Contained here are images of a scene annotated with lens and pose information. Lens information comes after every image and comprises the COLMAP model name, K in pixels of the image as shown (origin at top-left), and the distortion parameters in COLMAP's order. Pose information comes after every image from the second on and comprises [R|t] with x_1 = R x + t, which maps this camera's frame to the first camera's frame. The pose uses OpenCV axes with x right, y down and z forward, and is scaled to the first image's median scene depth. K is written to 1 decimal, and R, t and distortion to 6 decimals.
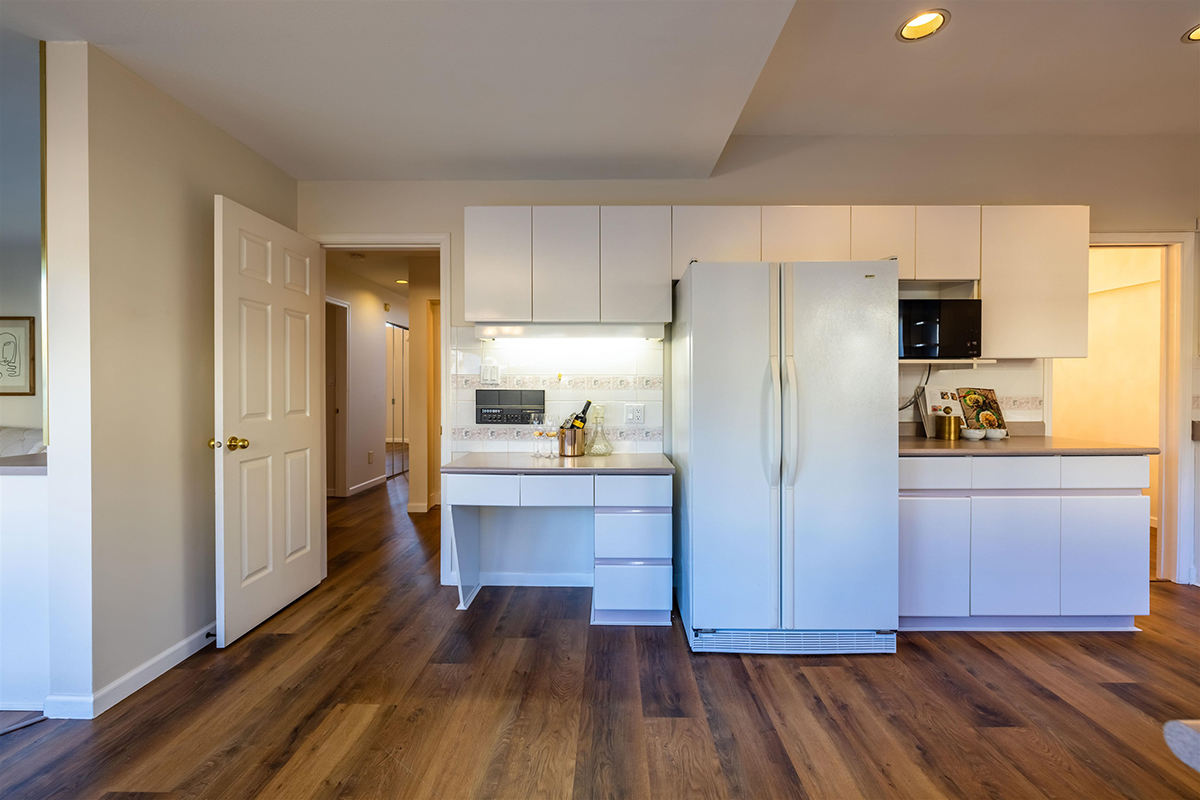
lens RADIAL K [[507.7, 0, 603.0], [0, 507.7, 390.8], [0, 0, 1]] dist [-0.001477, -0.000426]
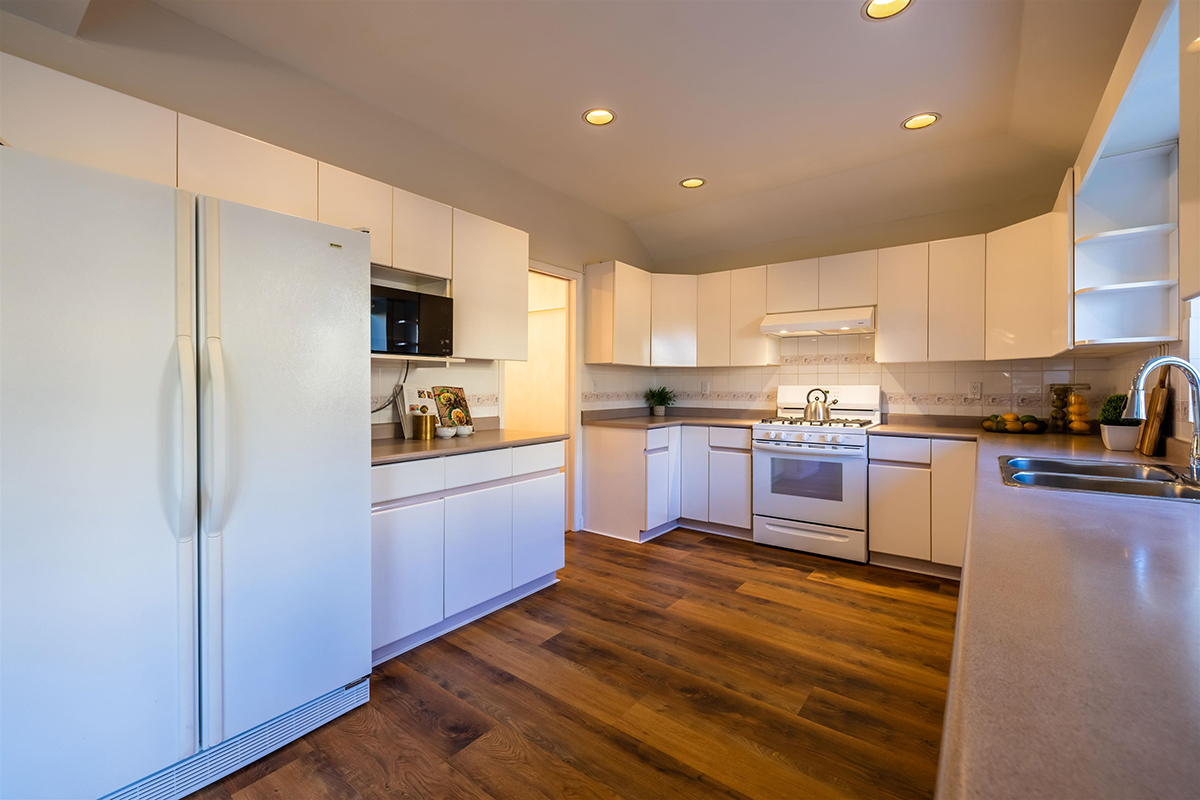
lens RADIAL K [[506.8, 0, 597.1], [0, 506.8, 389.7], [0, 0, 1]] dist [-0.001117, -0.000101]
pose [[0.607395, -0.002635, 0.794395, 0.122193], [0.000191, 0.999995, 0.003171, -0.002569], [-0.794400, -0.001774, 0.607393, 0.164017]]
